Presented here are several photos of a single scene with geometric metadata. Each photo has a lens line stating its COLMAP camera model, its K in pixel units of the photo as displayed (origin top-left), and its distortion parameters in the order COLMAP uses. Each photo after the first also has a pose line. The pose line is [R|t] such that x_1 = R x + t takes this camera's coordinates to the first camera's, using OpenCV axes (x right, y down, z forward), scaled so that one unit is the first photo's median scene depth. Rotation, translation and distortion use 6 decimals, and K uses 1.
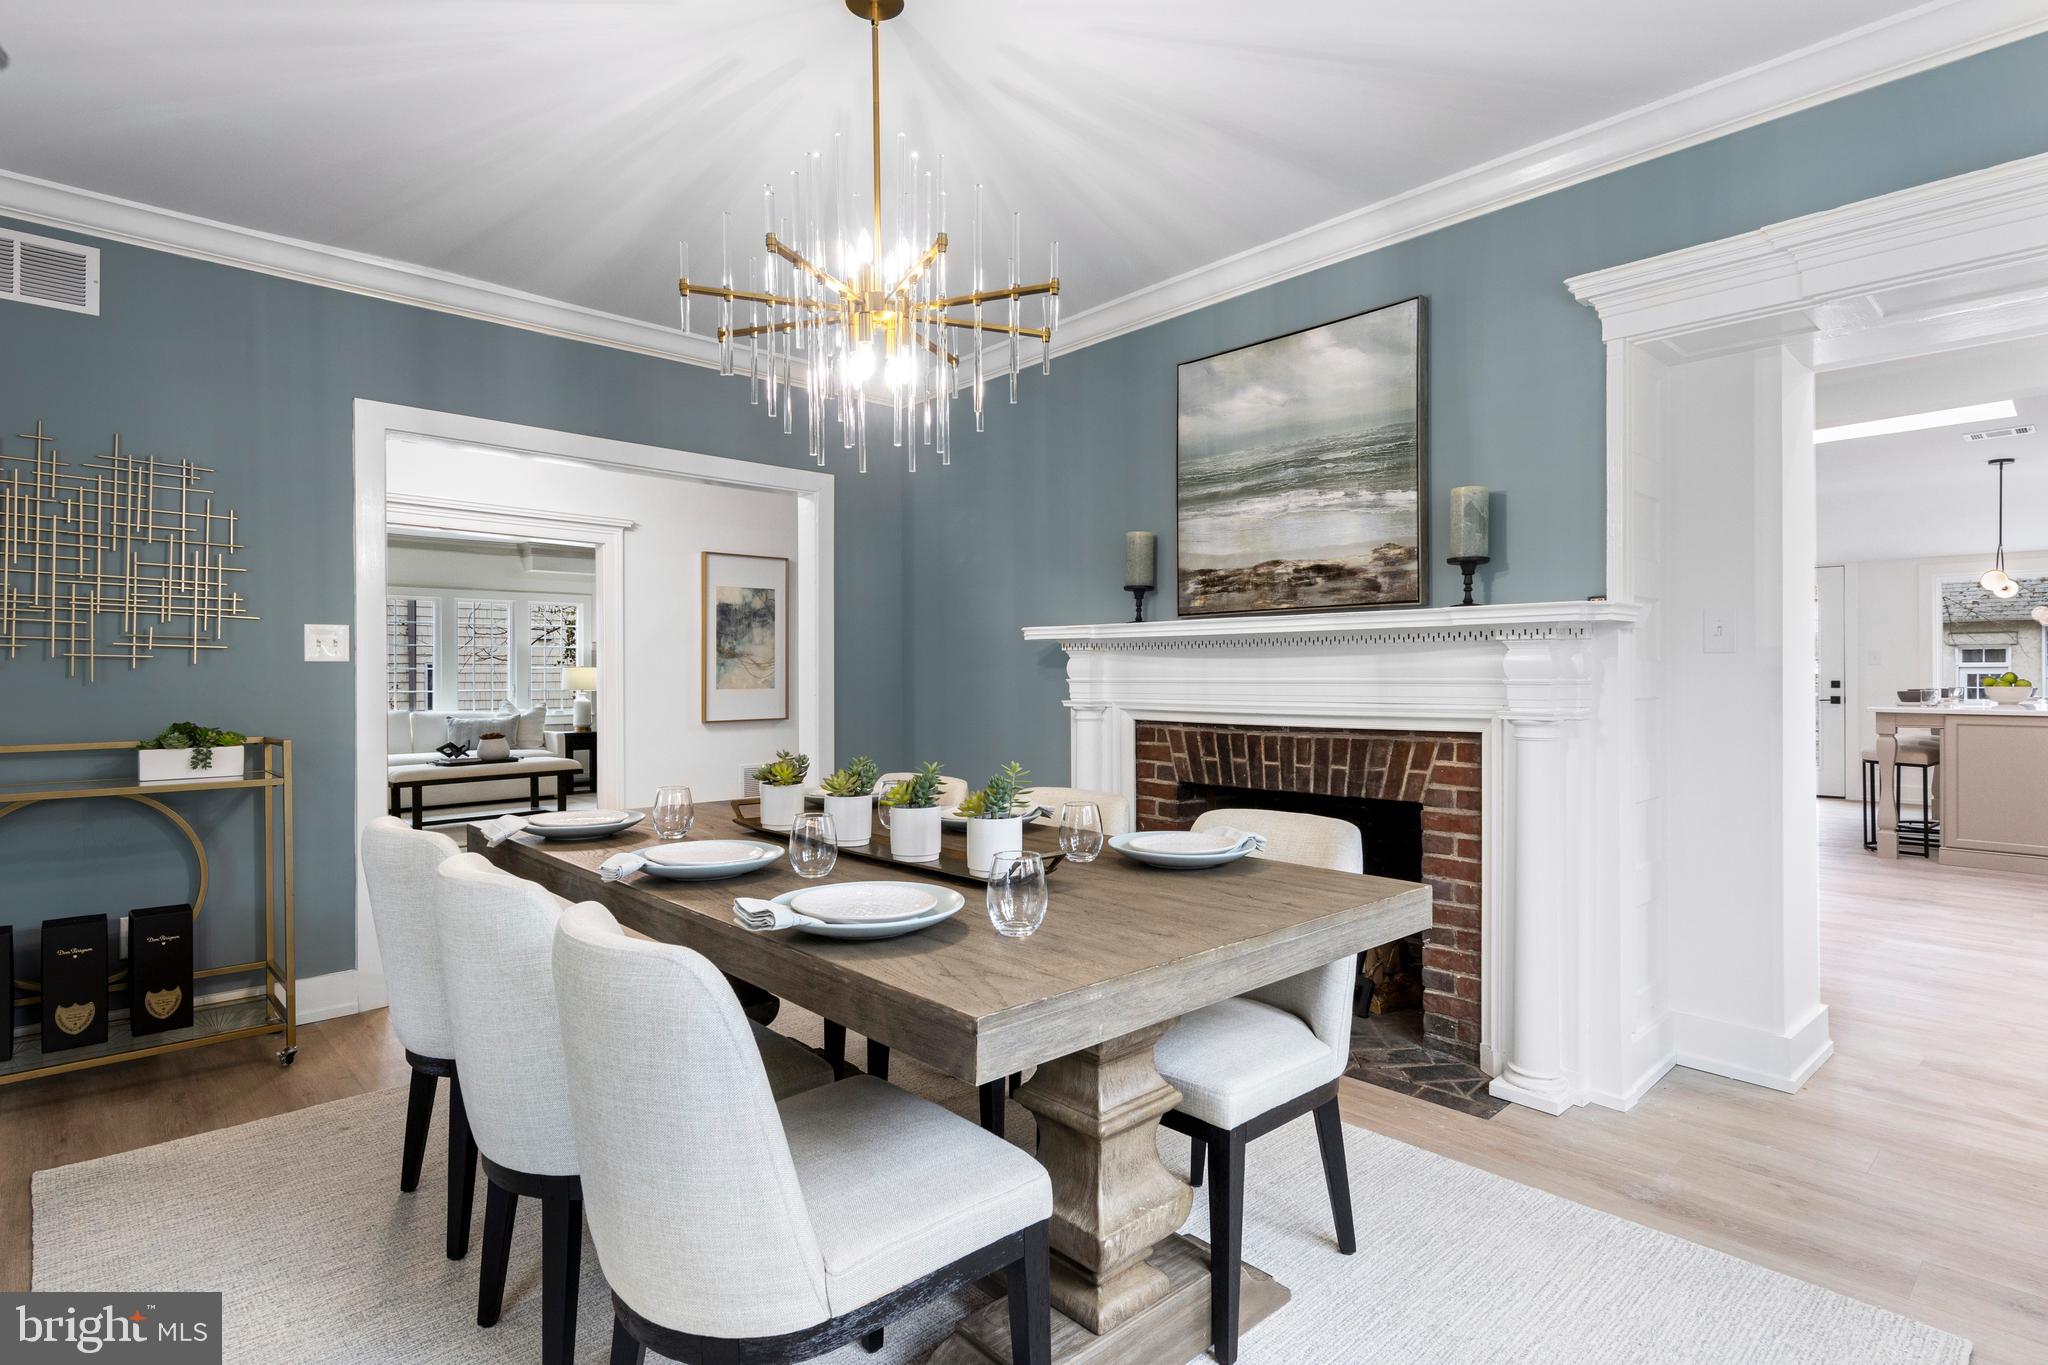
lens RADIAL K [[1044.8, 0, 1023.9], [0, 1044.8, 685.9], [0, 0, 1]] dist [0.002636, -0.000116]
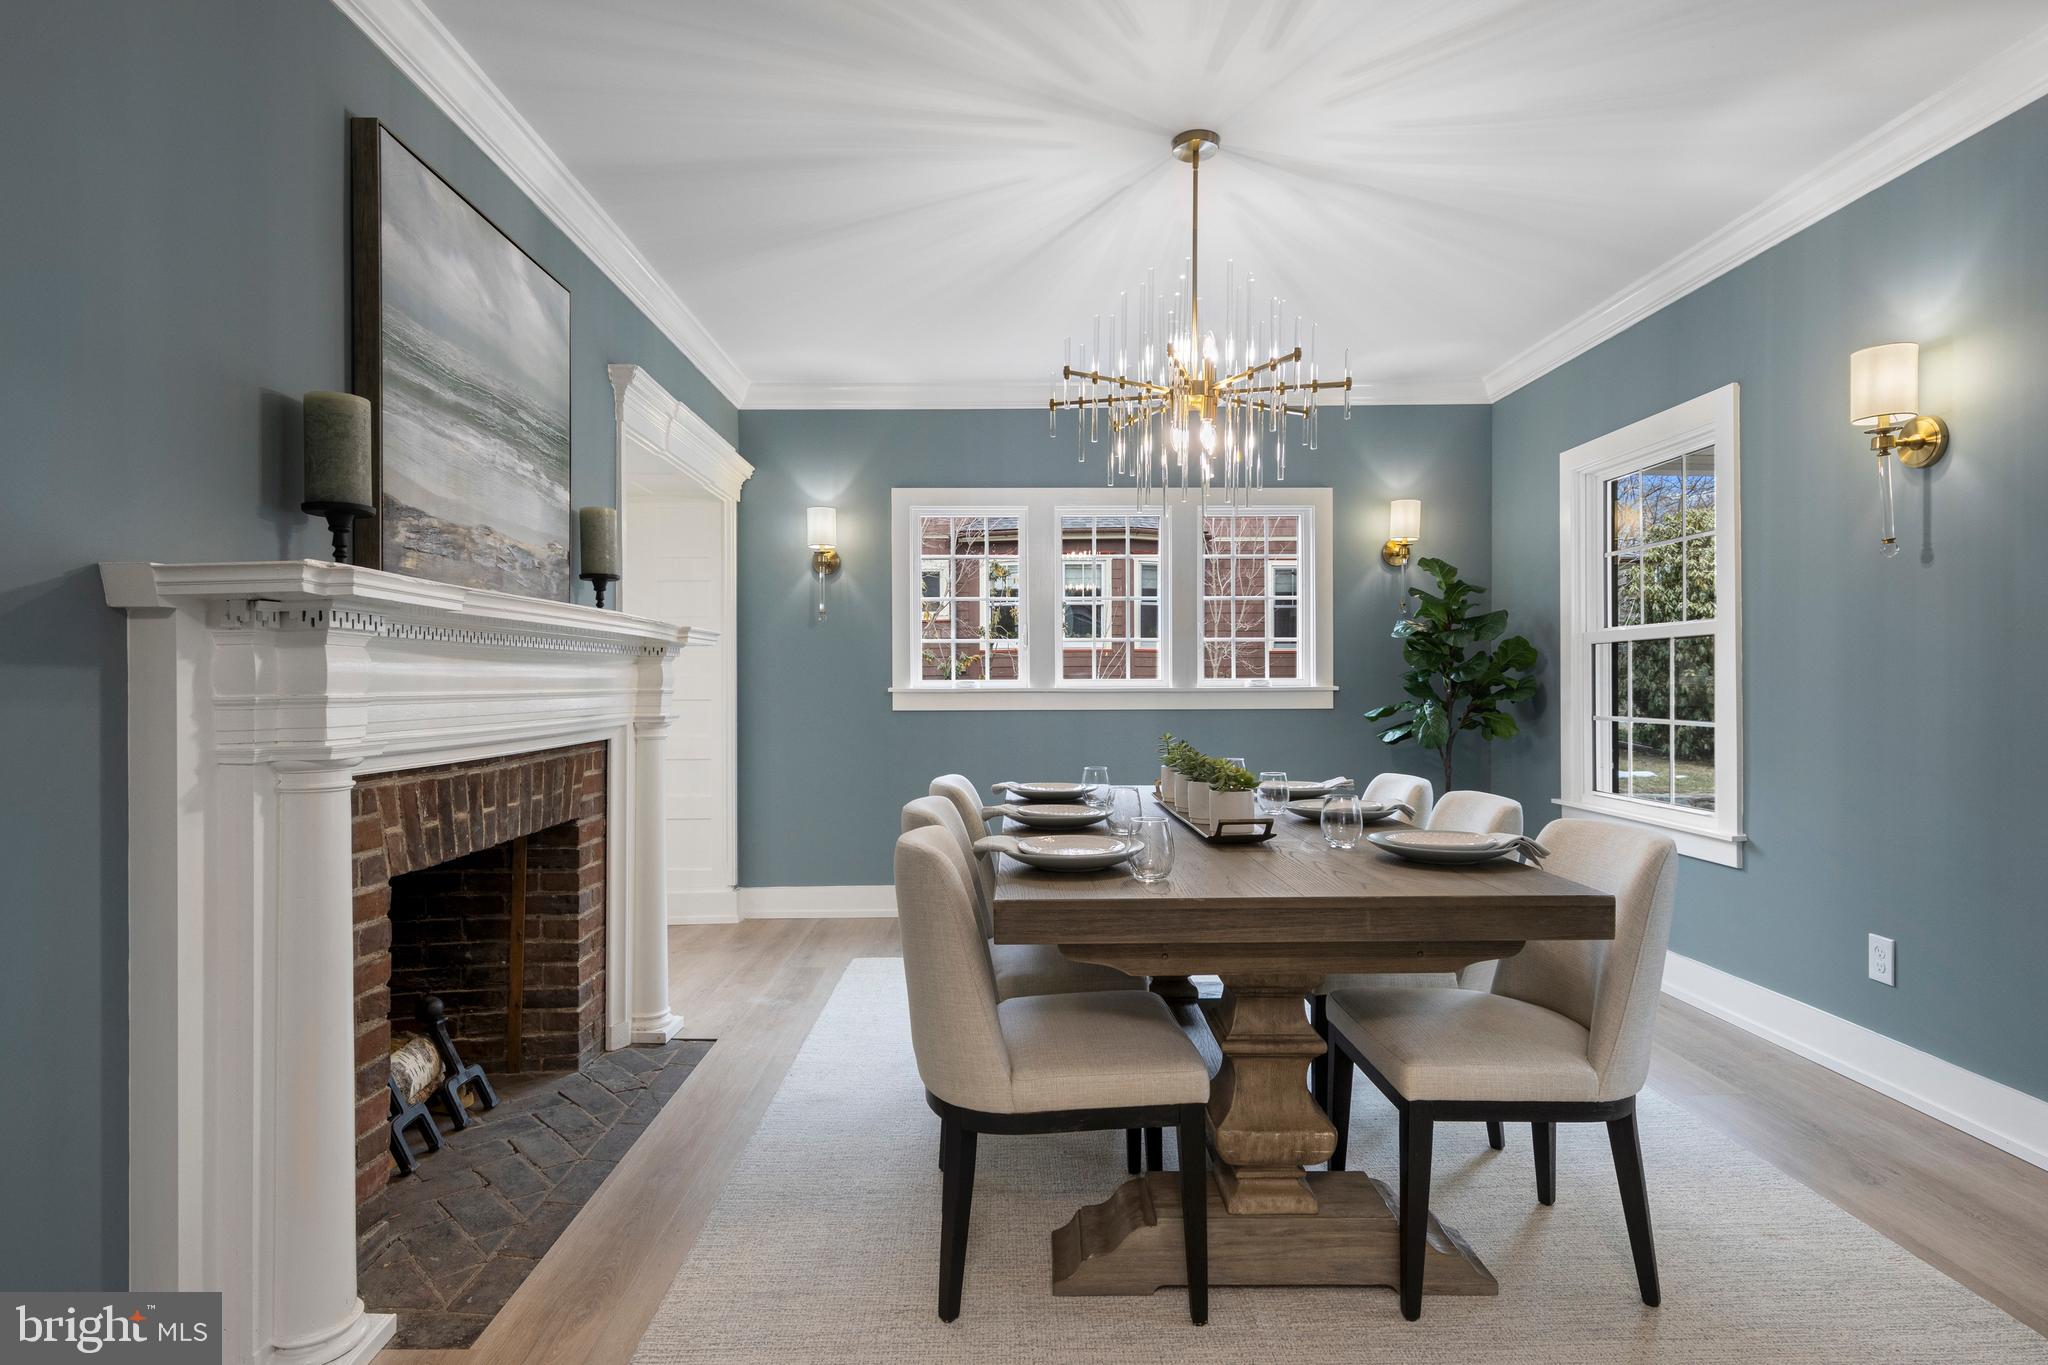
lens RADIAL K [[1044.8, 0, 1023.9], [0, 1044.8, 685.9], [0, 0, 1]] dist [0.002636, -0.000116]
pose [[-0.748392, 0.002961, 0.663250, -0.483608], [0.010231, 0.999923, 0.007080, -0.011376], [-0.663177, 0.012084, -0.748365, 1.223747]]
